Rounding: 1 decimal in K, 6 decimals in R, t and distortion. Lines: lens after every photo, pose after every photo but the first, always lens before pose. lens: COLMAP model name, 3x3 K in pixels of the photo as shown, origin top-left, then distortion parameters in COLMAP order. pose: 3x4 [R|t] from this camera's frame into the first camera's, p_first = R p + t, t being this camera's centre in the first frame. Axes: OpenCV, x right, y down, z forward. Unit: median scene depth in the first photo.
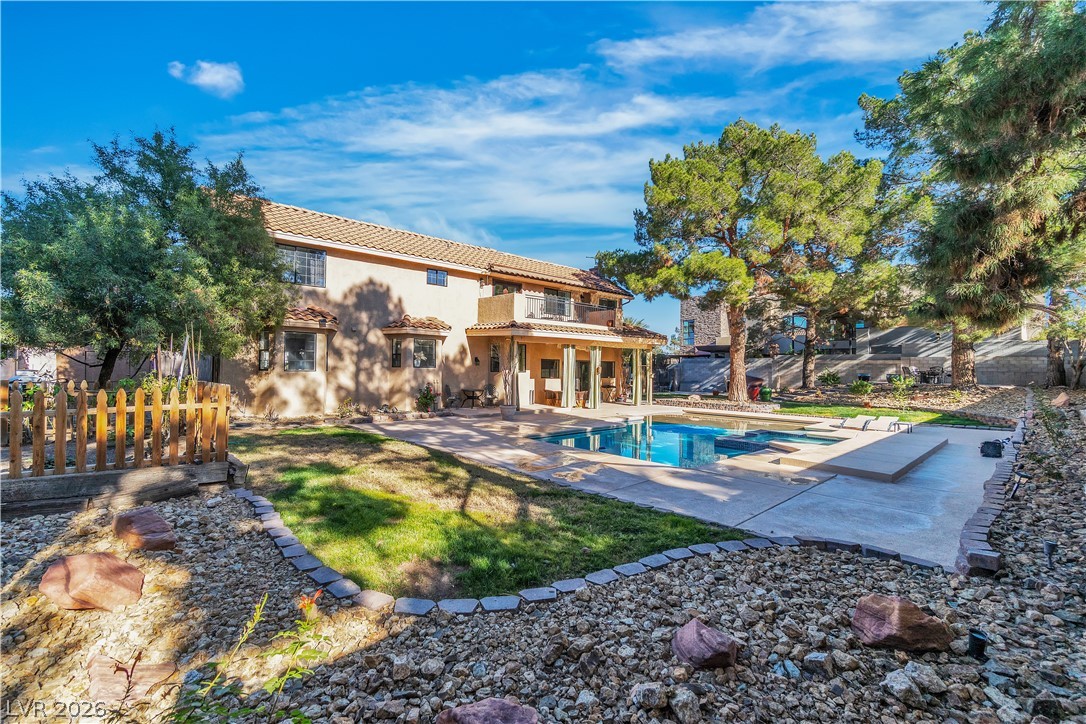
lens RADIAL K [[506.1, 0, 534.8], [0, 506.1, 353.7], [0, 0, 1]] dist [-0.007557, -0.001044]
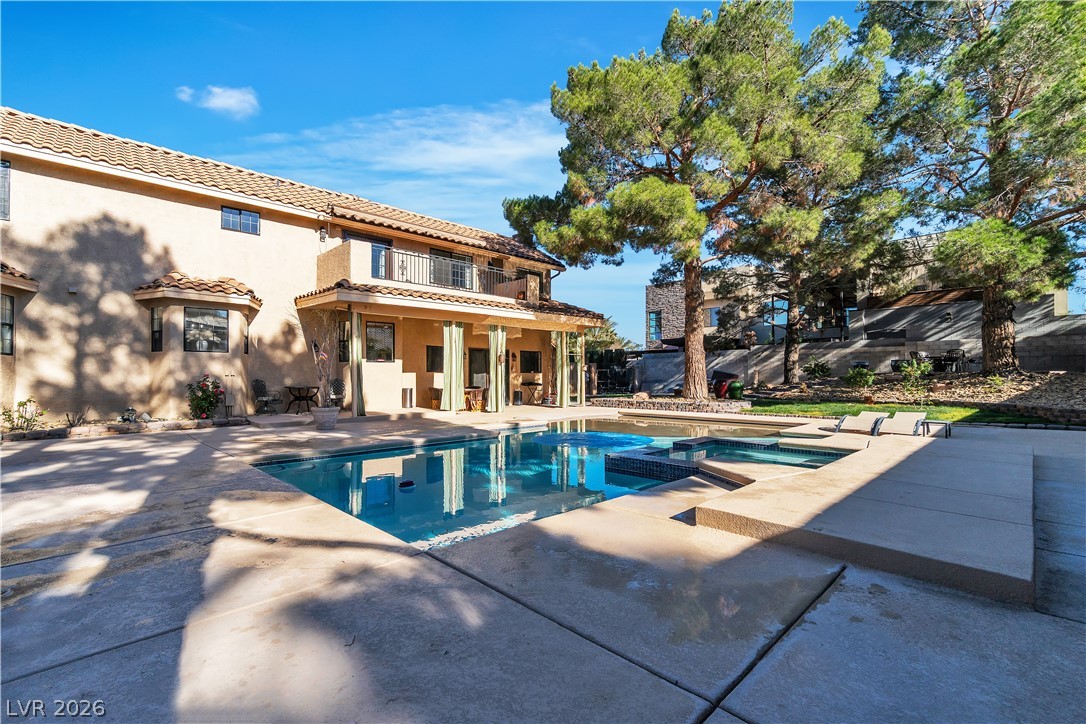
lens RADIAL K [[506.1, 0, 538.8], [0, 506.1, 368.0], [0, 0, 1]] dist [-0.007557, -0.001044]
pose [[0.999527, -0.017186, 0.025484, 0.172506], [0.017024, 0.999834, 0.006549, 0.044763], [-0.025593, -0.006112, 0.999654, 0.297560]]
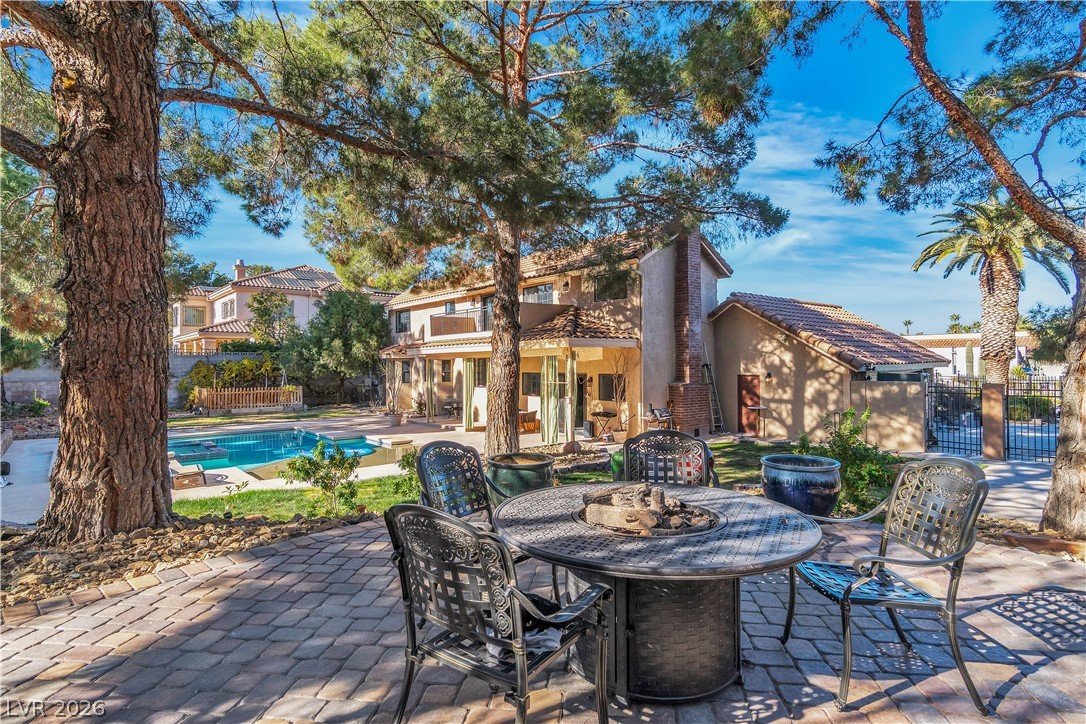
lens RADIAL K [[570.6, 0, 542.5], [0, 570.6, 361.2], [0, 0, 1]] dist [0.001794, -0.000576]
pose [[-0.076938, -0.011979, -0.996964, 1.064926], [0.036003, 0.999242, -0.014785, 0.007065], [0.996386, -0.037031, -0.076449, 1.216919]]
